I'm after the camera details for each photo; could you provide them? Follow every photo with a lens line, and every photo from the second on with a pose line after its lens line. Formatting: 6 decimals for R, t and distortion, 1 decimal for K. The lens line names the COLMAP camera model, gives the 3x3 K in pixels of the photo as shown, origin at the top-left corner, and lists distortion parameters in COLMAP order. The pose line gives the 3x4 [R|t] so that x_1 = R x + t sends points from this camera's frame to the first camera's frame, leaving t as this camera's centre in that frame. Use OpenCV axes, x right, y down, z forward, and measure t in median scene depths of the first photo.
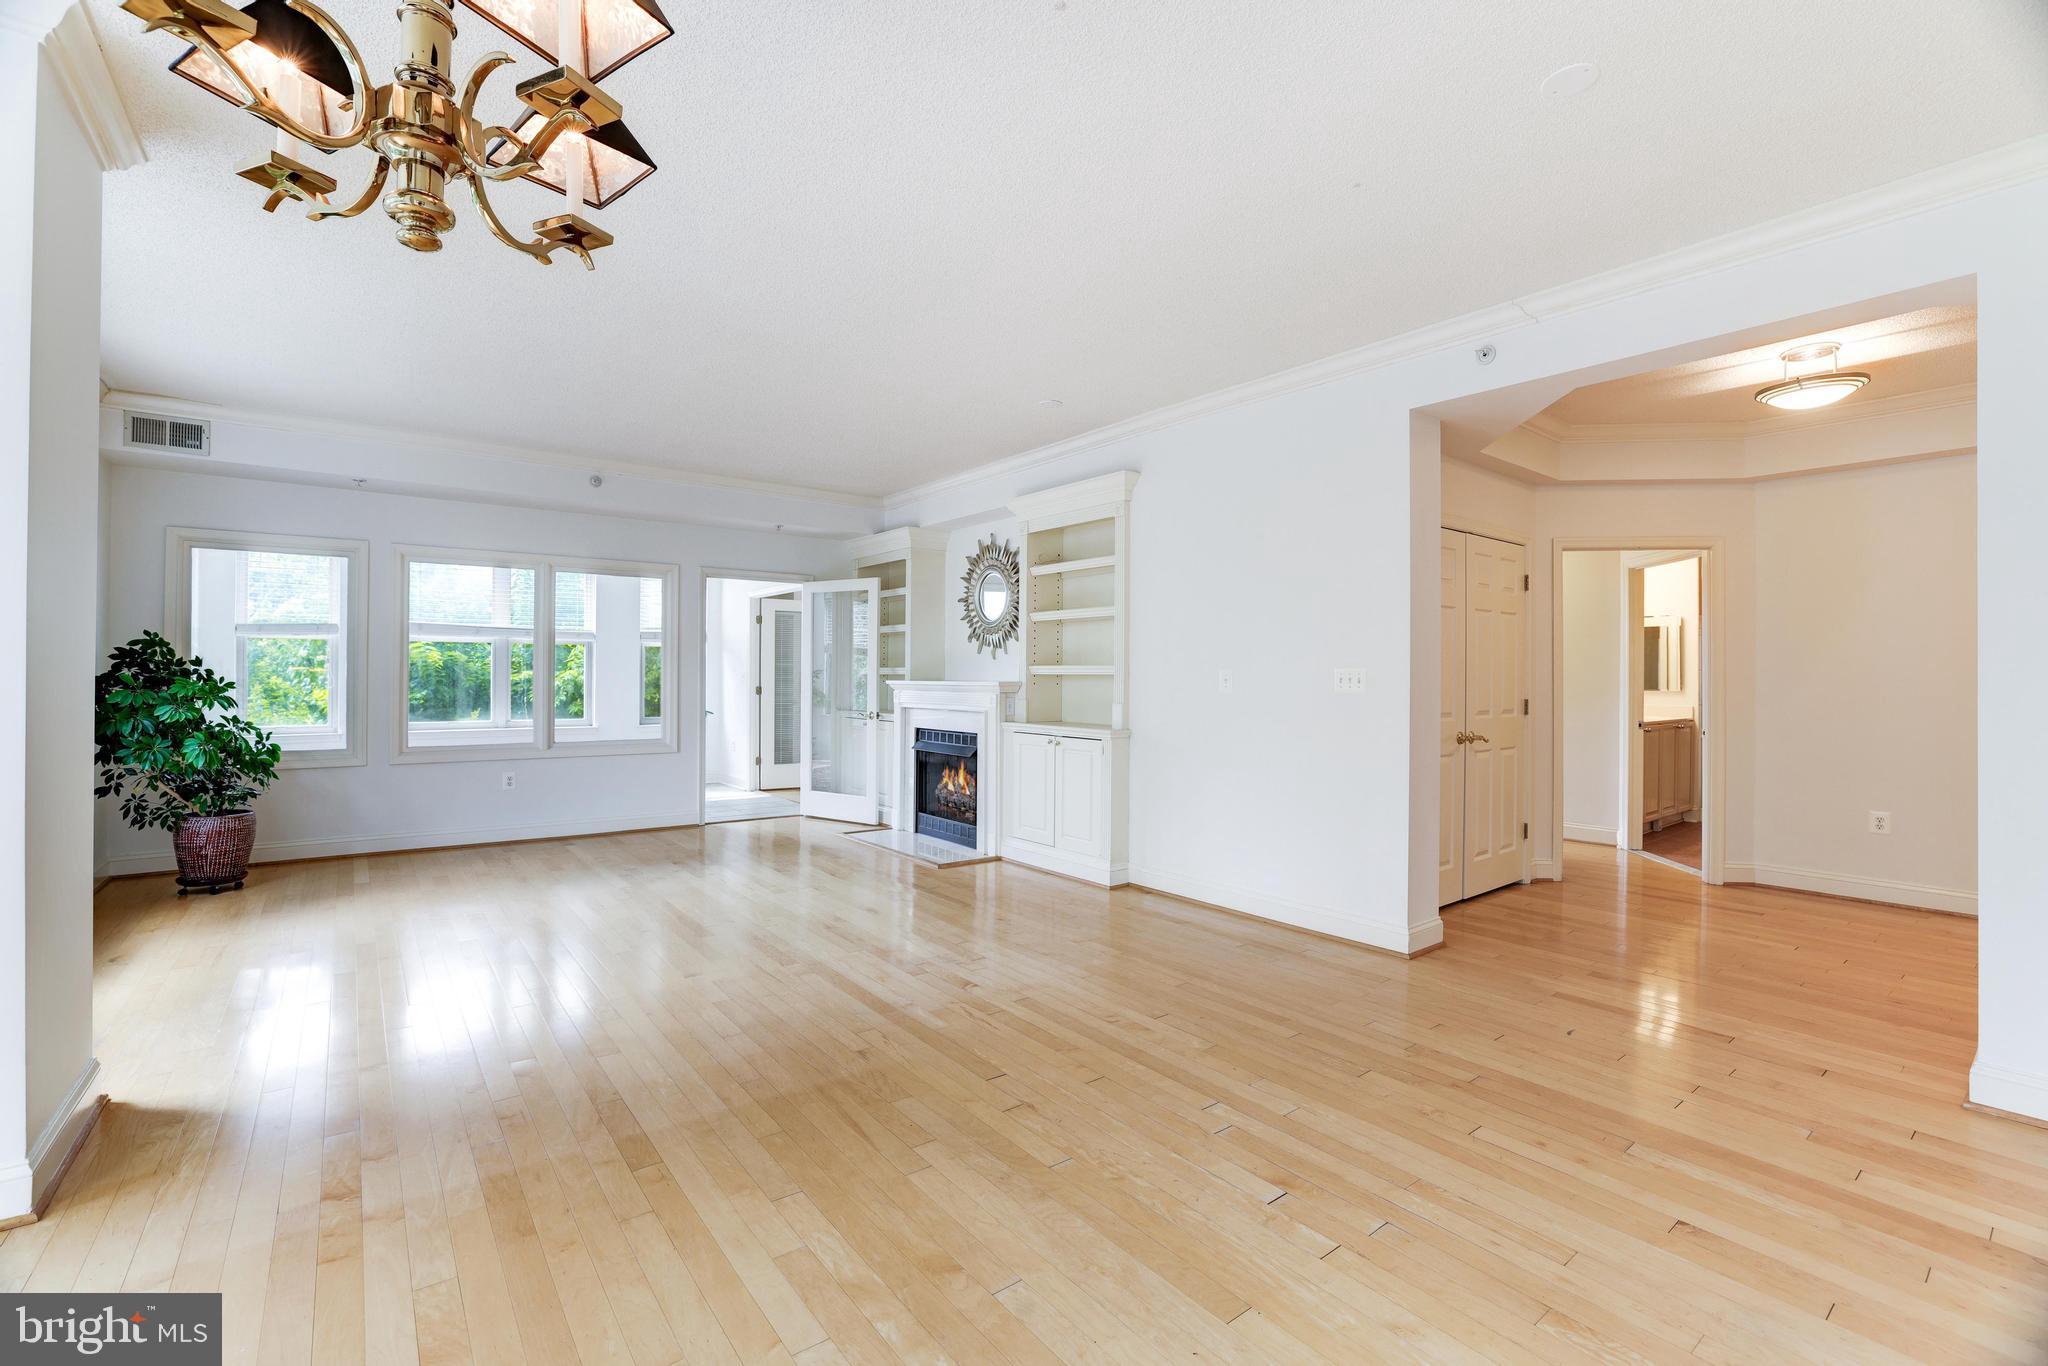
lens RADIAL K [[890.3, 0, 1022.9], [0, 890.3, 670.5], [0, 0, 1]] dist [-0.053089, 0.021875]
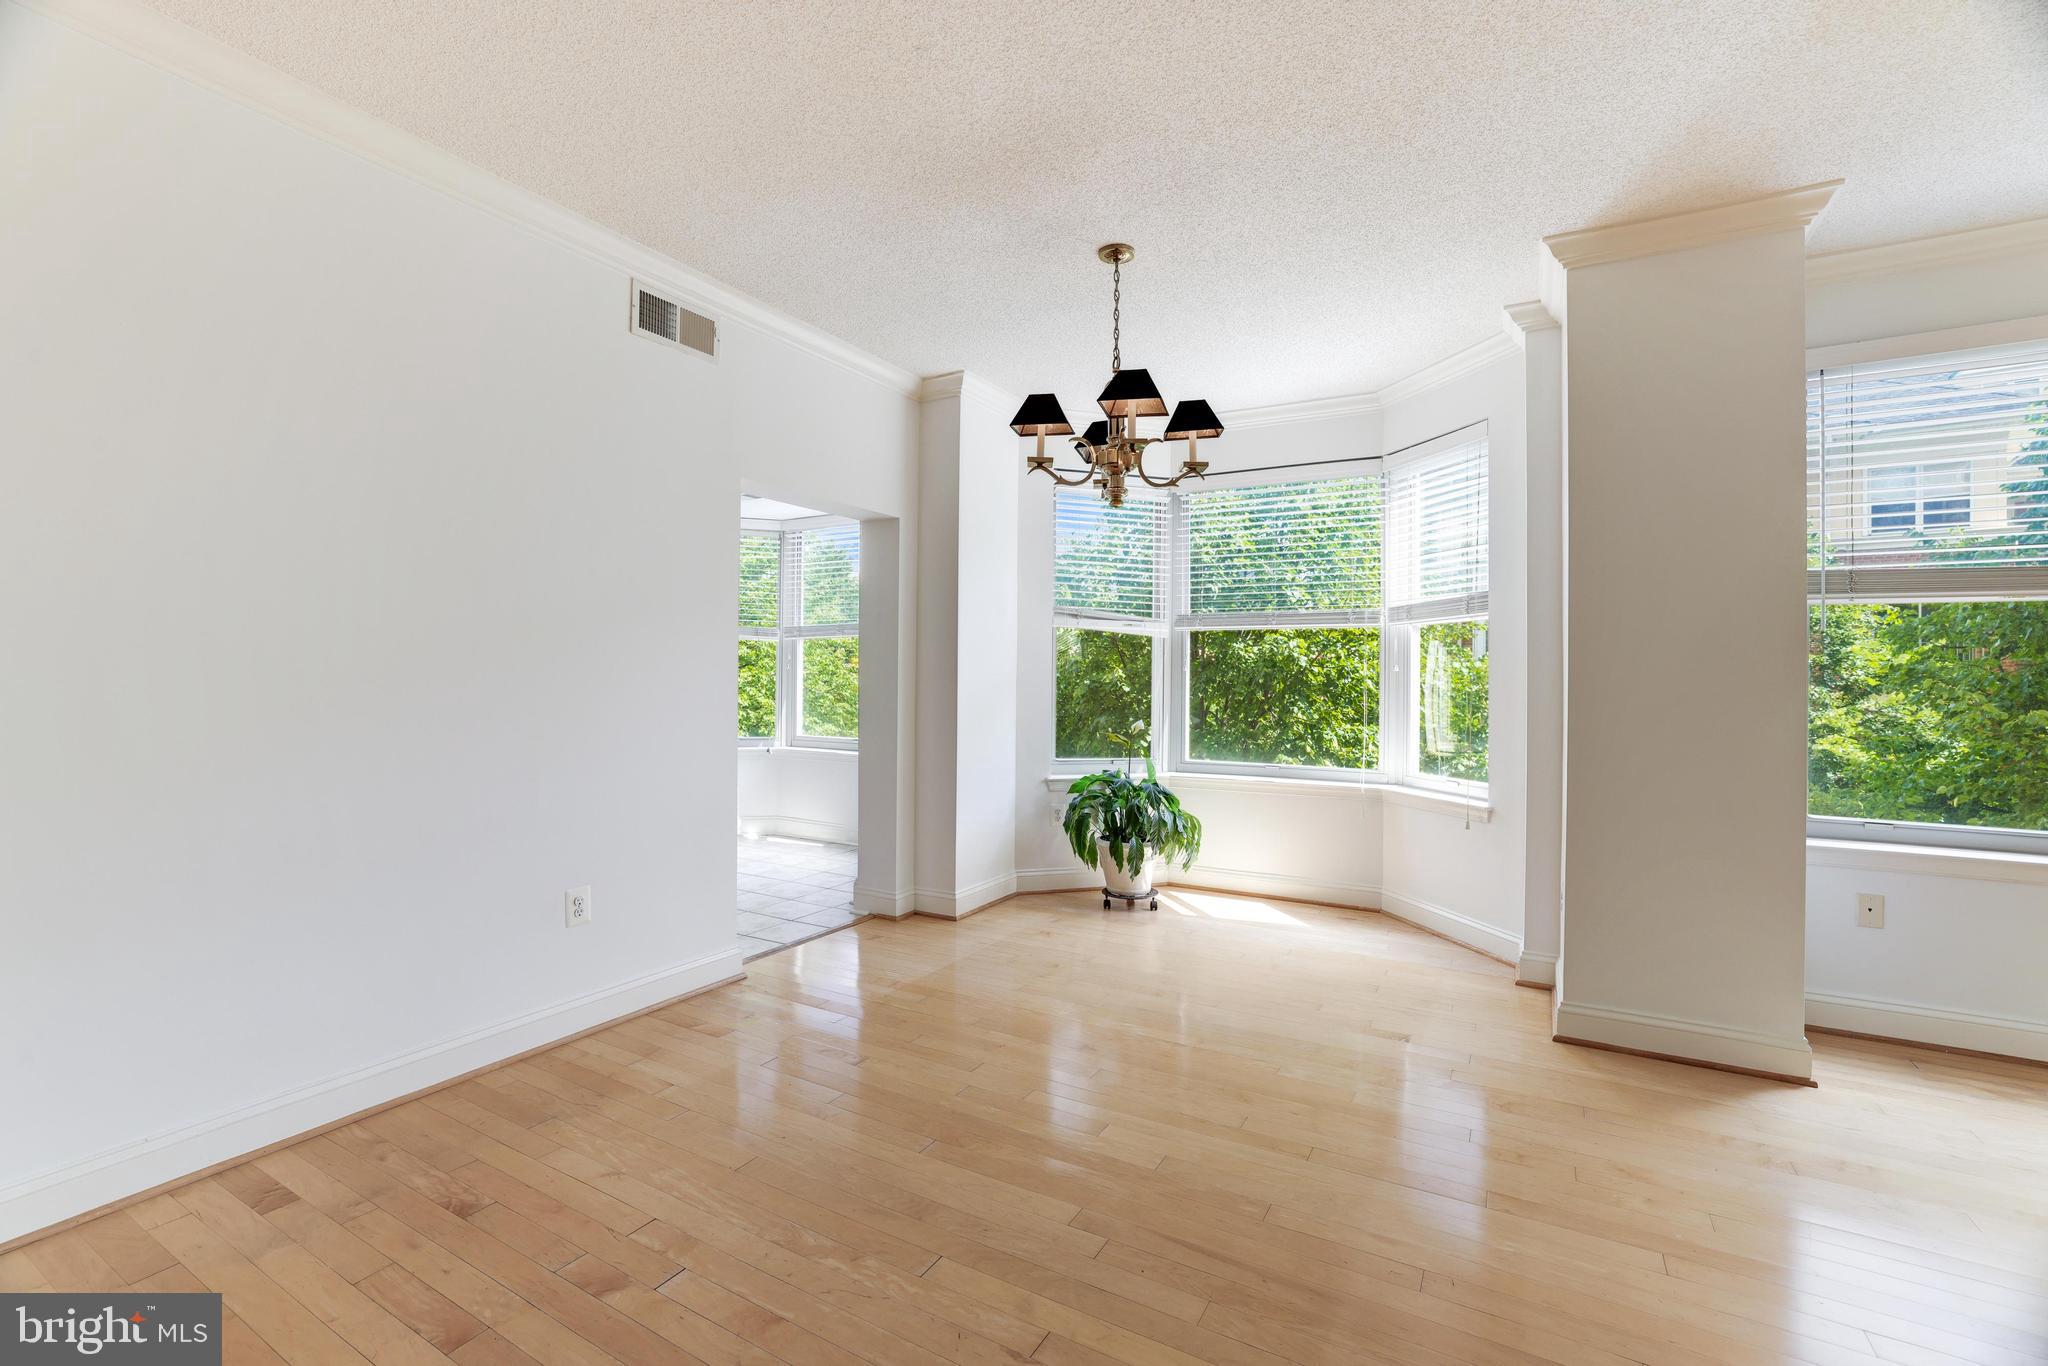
lens RADIAL K [[890.3, 0, 1022.9], [0, 890.3, 670.5], [0, 0, 1]] dist [-0.053089, 0.021875]
pose [[-0.924099, -0.014958, -0.381859, 0.104869], [-0.011193, 0.999864, -0.012079, 0.003804], [0.381988, -0.006888, -0.924141, 0.658183]]
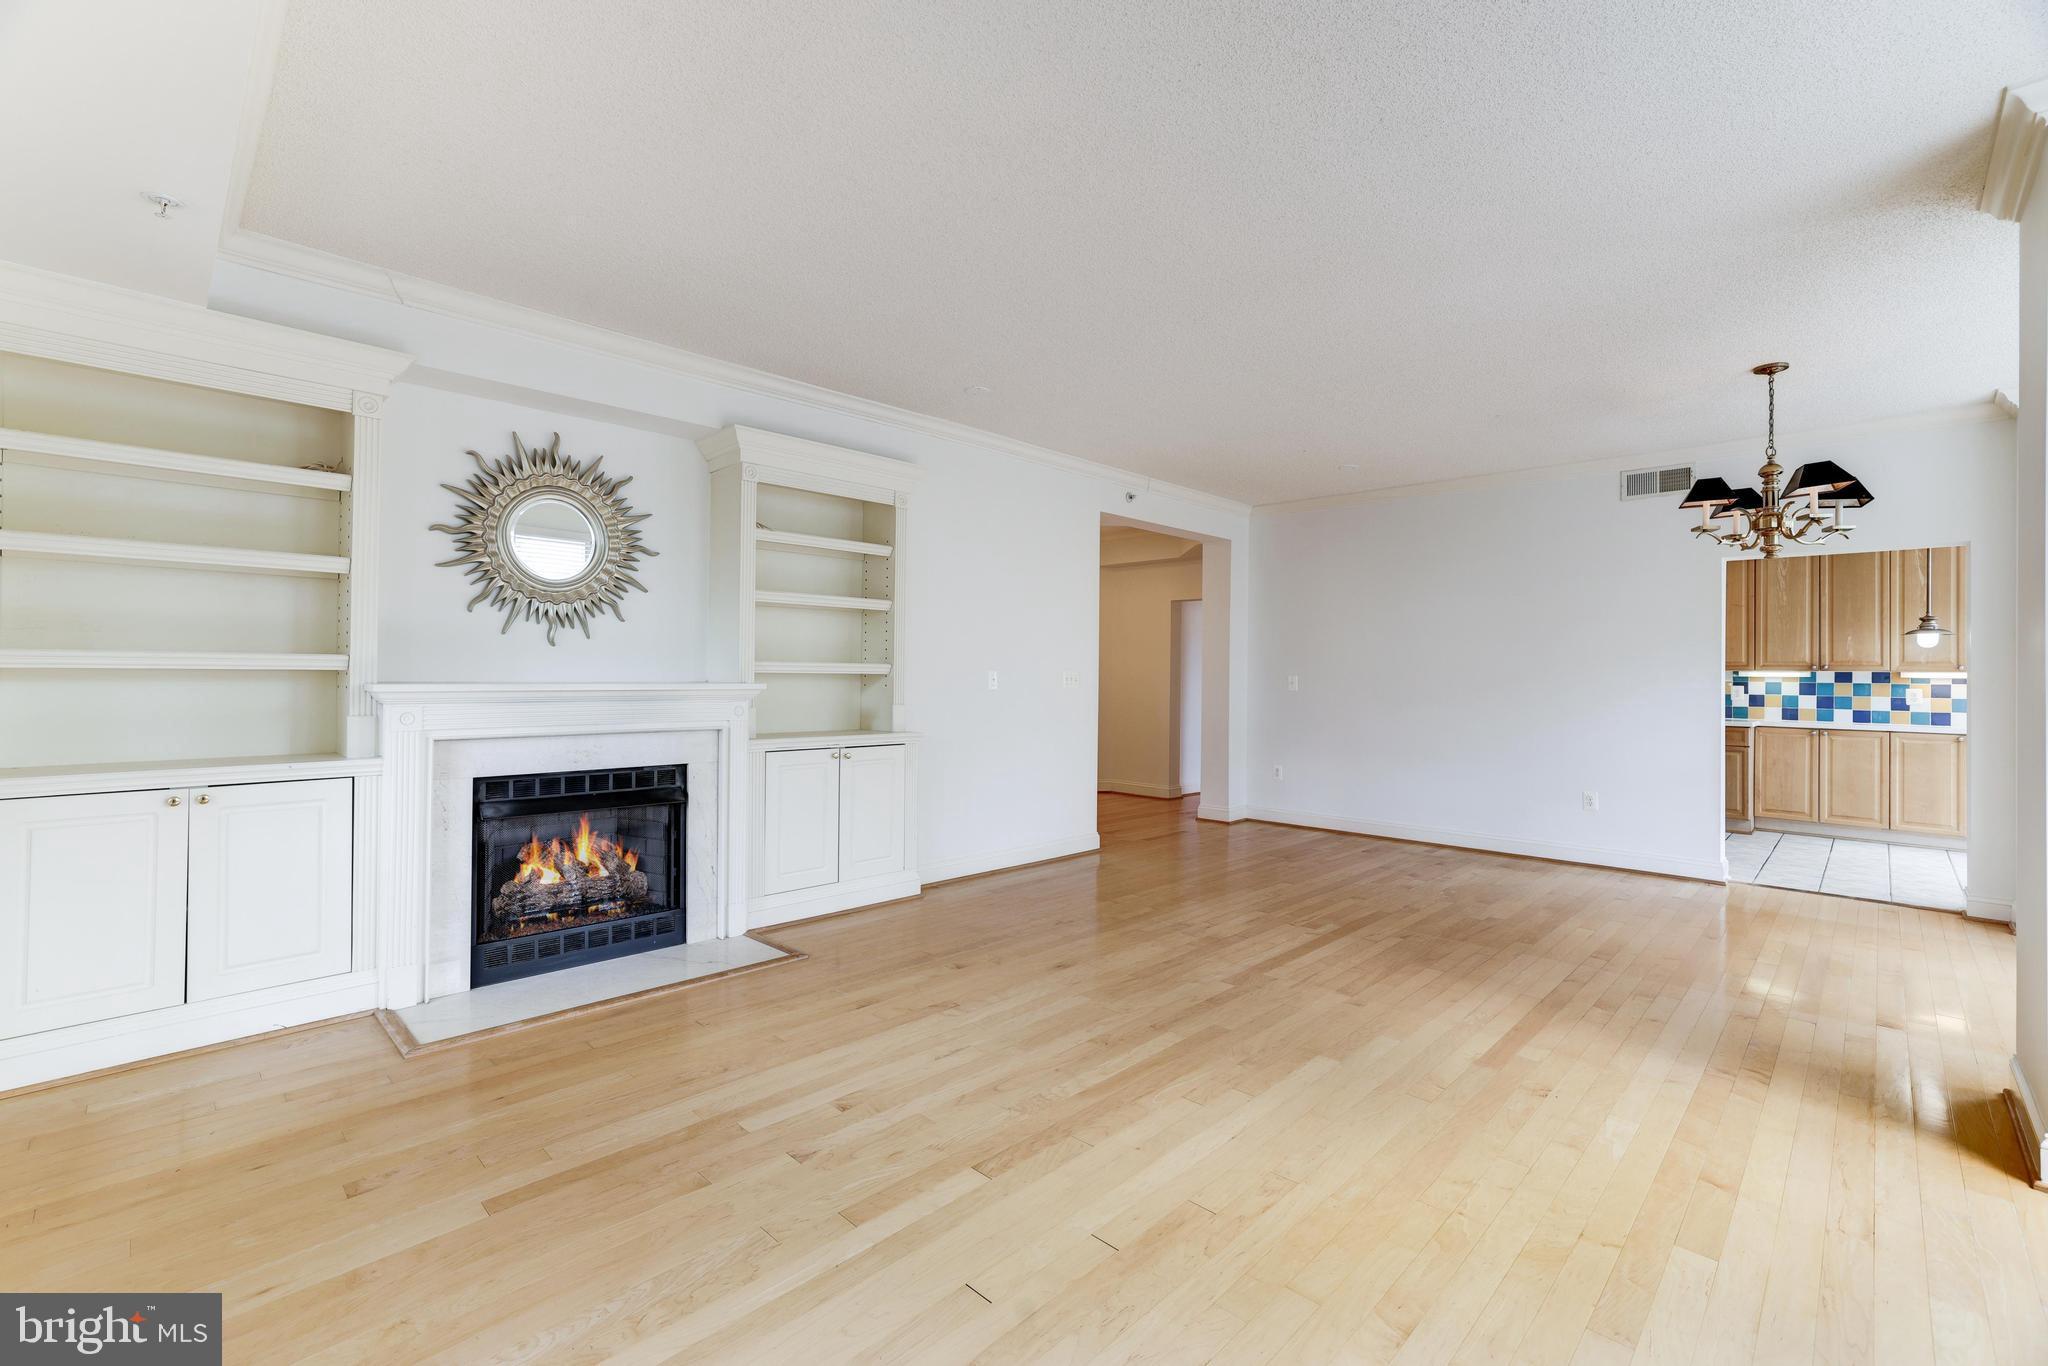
lens RADIAL K [[880.7, 0, 1017.5], [0, 880.7, 671.8], [0, 0, 1]] dist [-0.024286, 0.000053]
pose [[-0.130866, -0.001187, 0.991399, -0.735494], [-0.016596, 0.999862, -0.000993, 0.000352], [-0.991261, -0.016583, -0.130868, 0.871613]]
